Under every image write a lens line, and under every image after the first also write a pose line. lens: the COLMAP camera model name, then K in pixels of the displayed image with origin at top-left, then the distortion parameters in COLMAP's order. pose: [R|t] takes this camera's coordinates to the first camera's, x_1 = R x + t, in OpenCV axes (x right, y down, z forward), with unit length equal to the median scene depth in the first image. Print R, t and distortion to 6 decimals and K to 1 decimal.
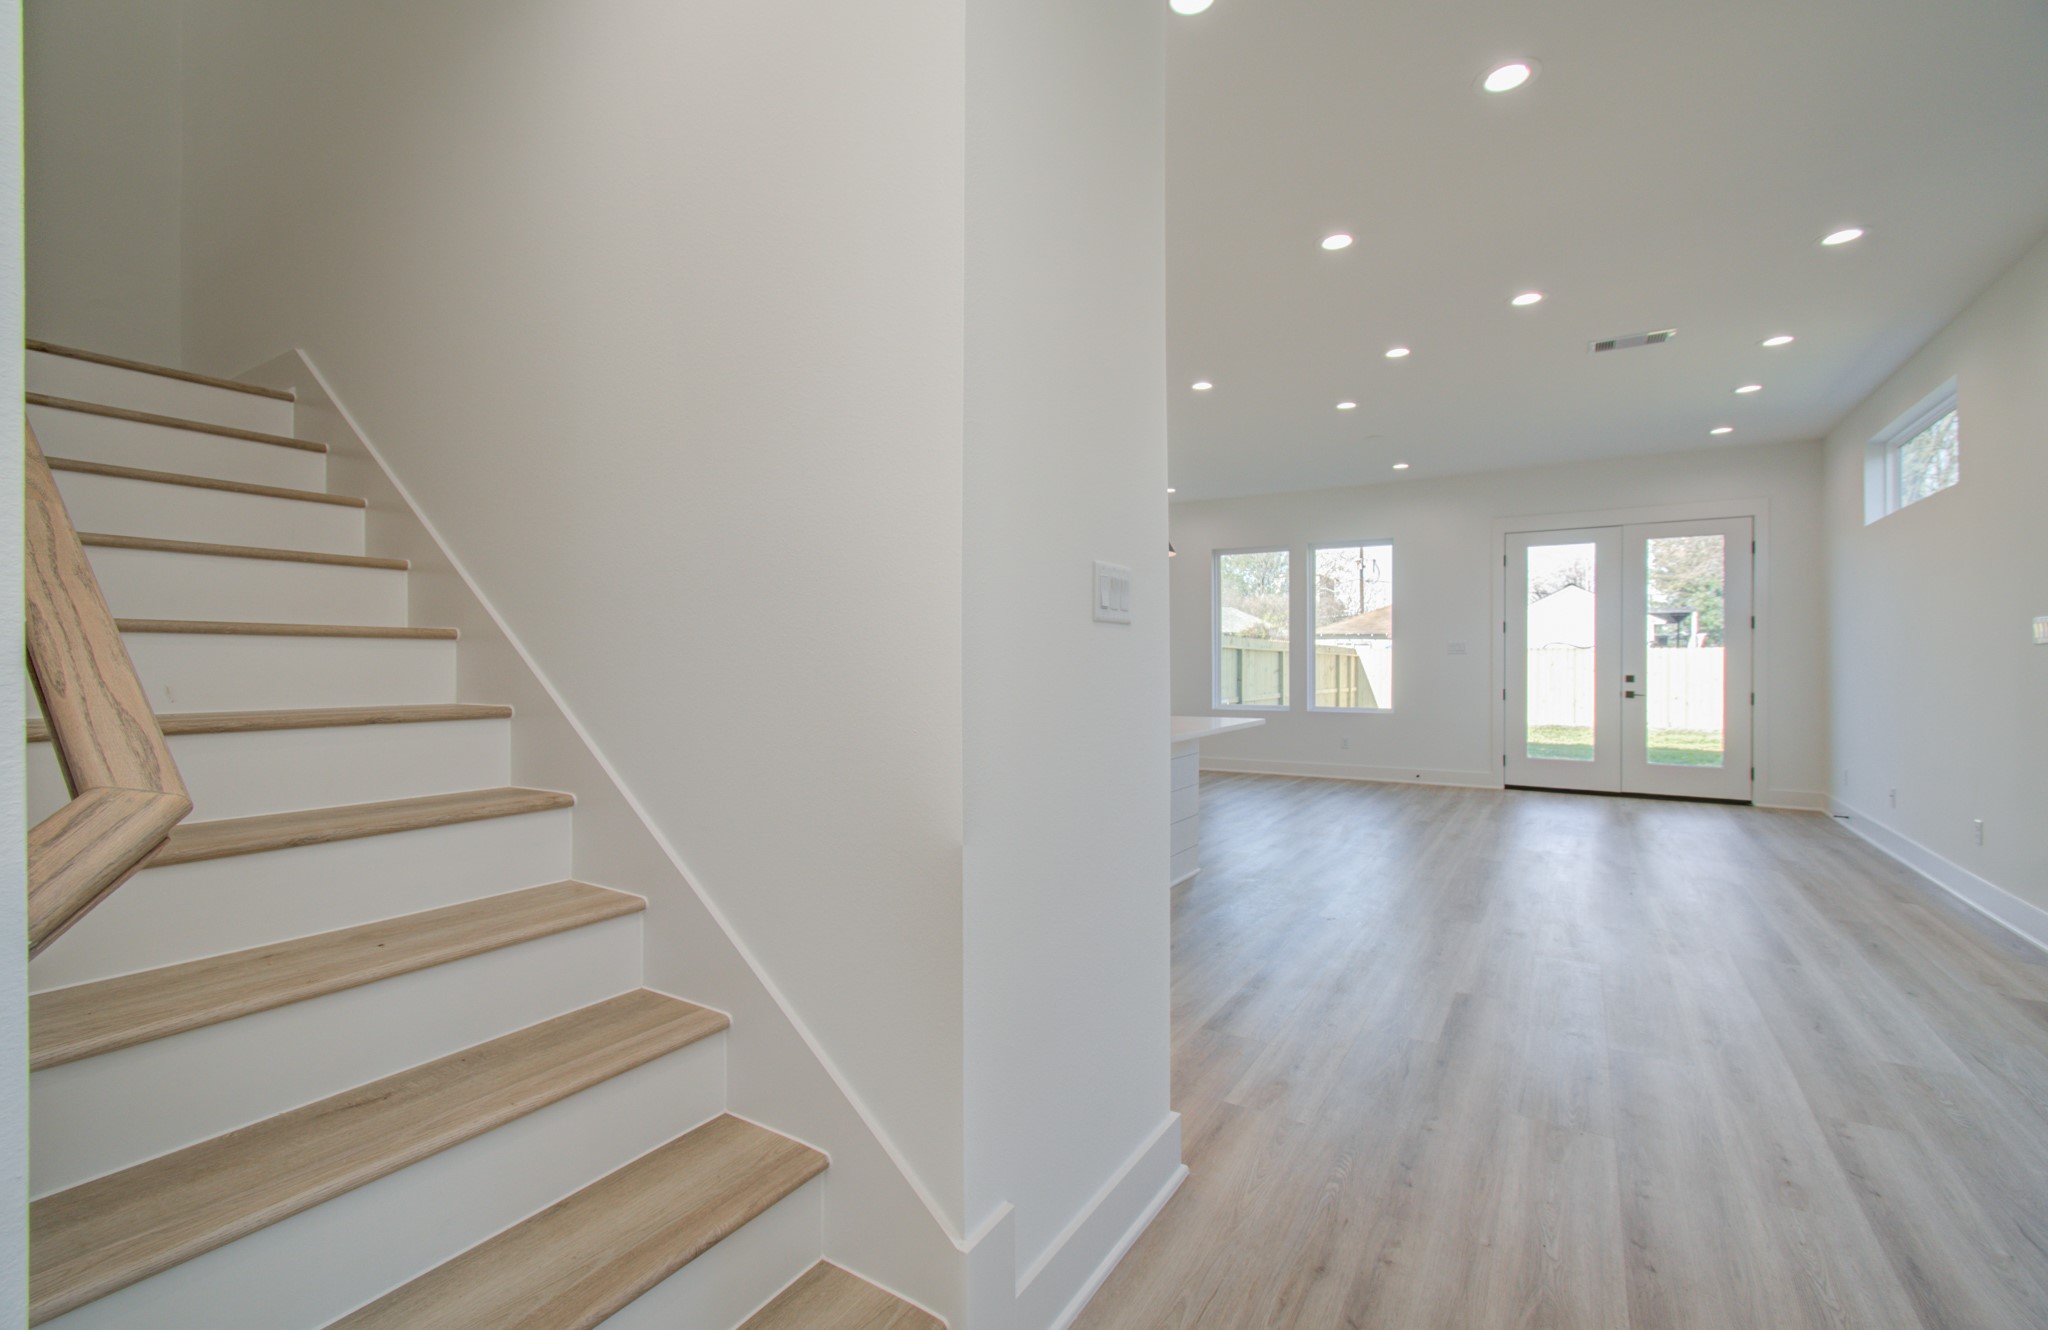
lens RADIAL K [[894.1, 0, 1024.0], [0, 894.1, 665.0], [0, 0, 1]] dist [-0.001118, 0.000325]
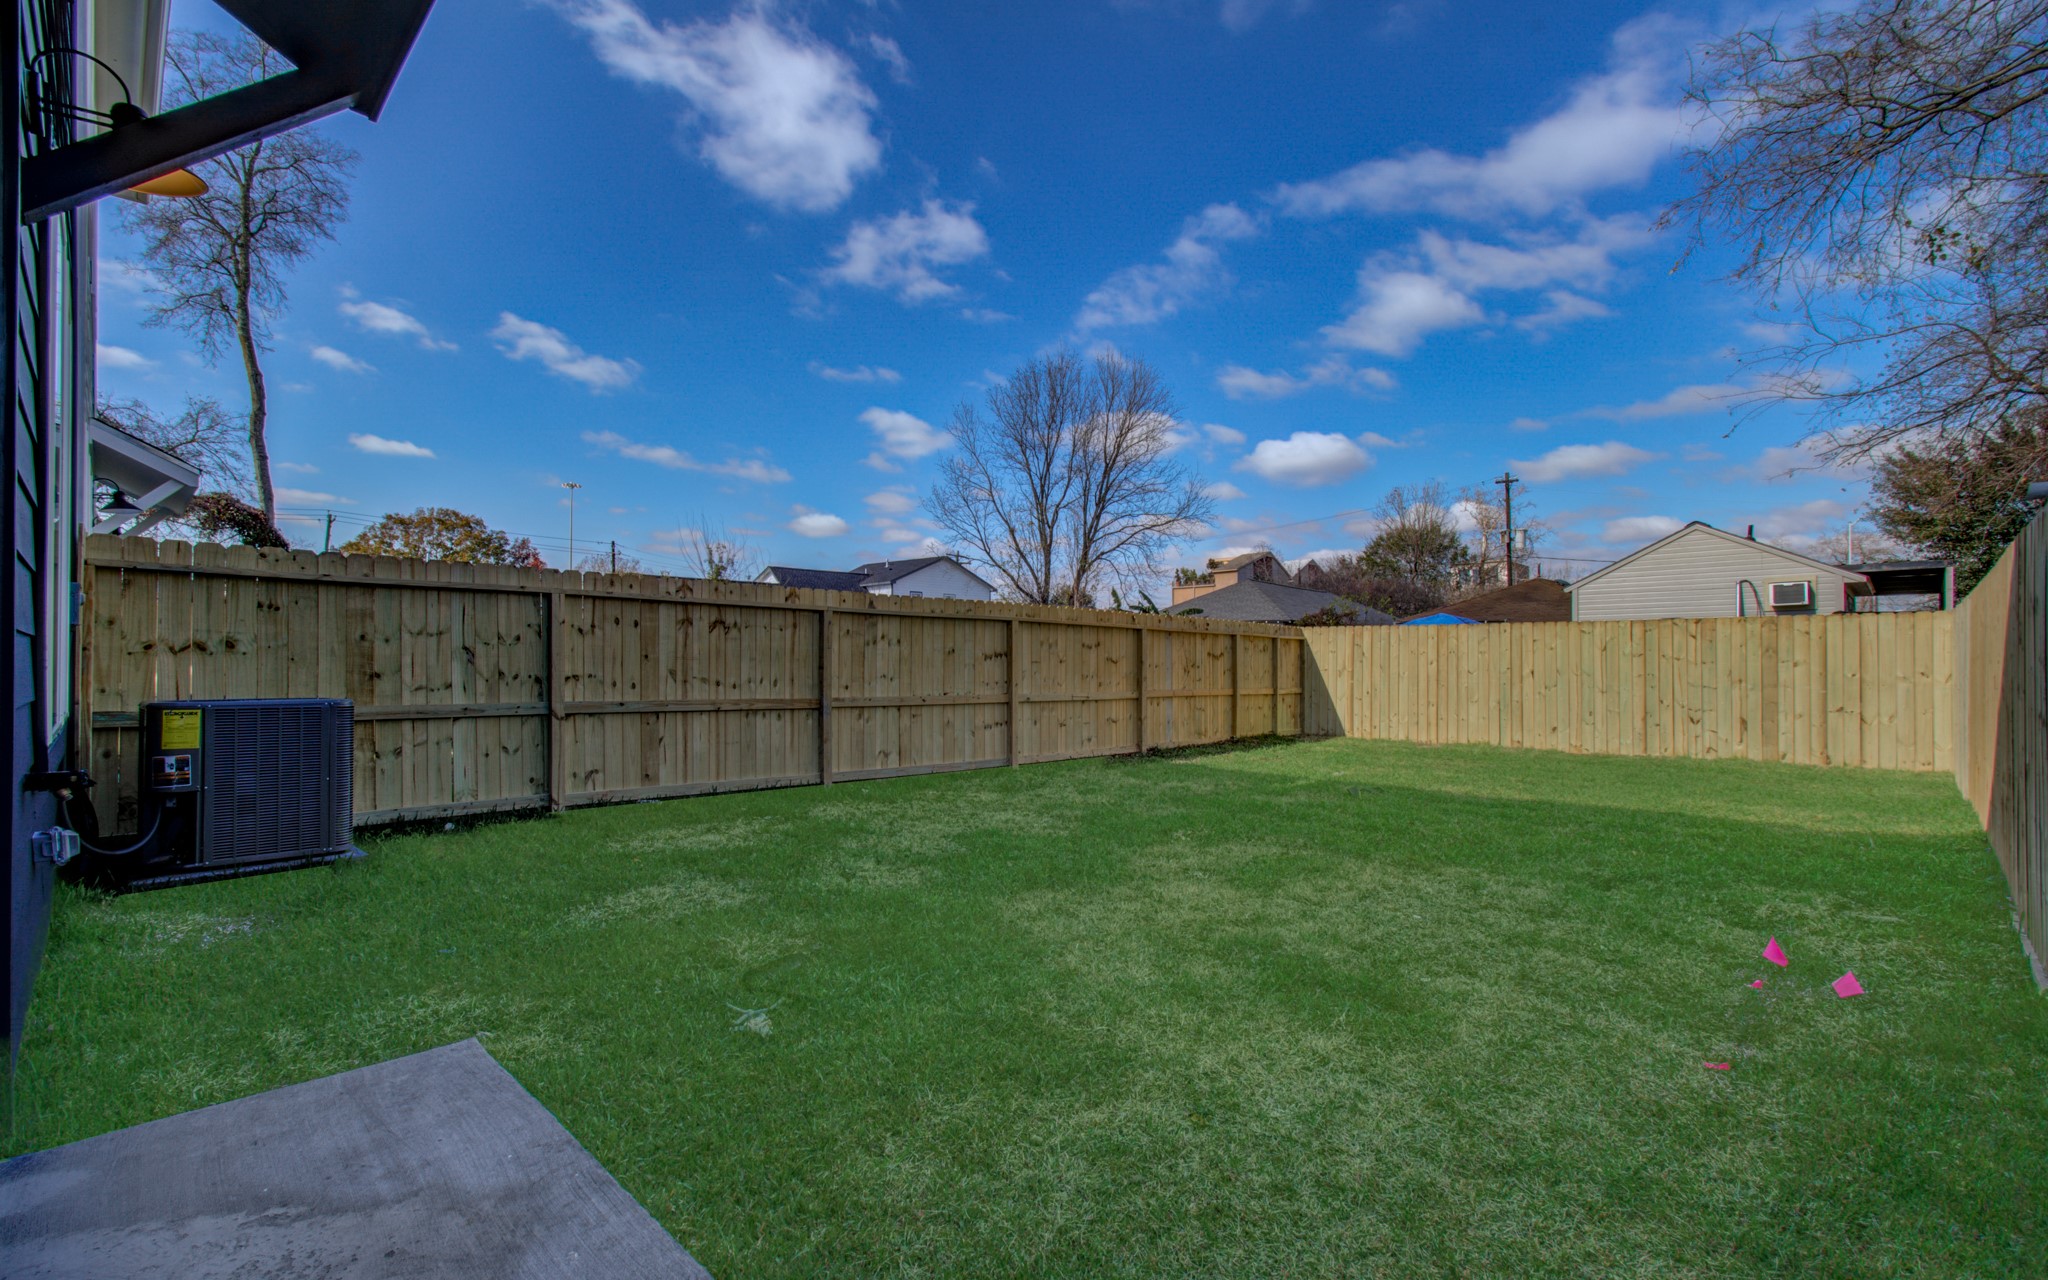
lens RADIAL K [[900.0, 0, 1024.0], [0, 900.0, 640.0], [0, 0, 1]] dist [0.001268, 0.000119]
pose [[0.977227, -0.003129, -0.212173, 0.791534], [-0.002702, 0.999627, -0.027186, 0.024405], [0.212179, 0.027140, 0.976854, 0.780309]]
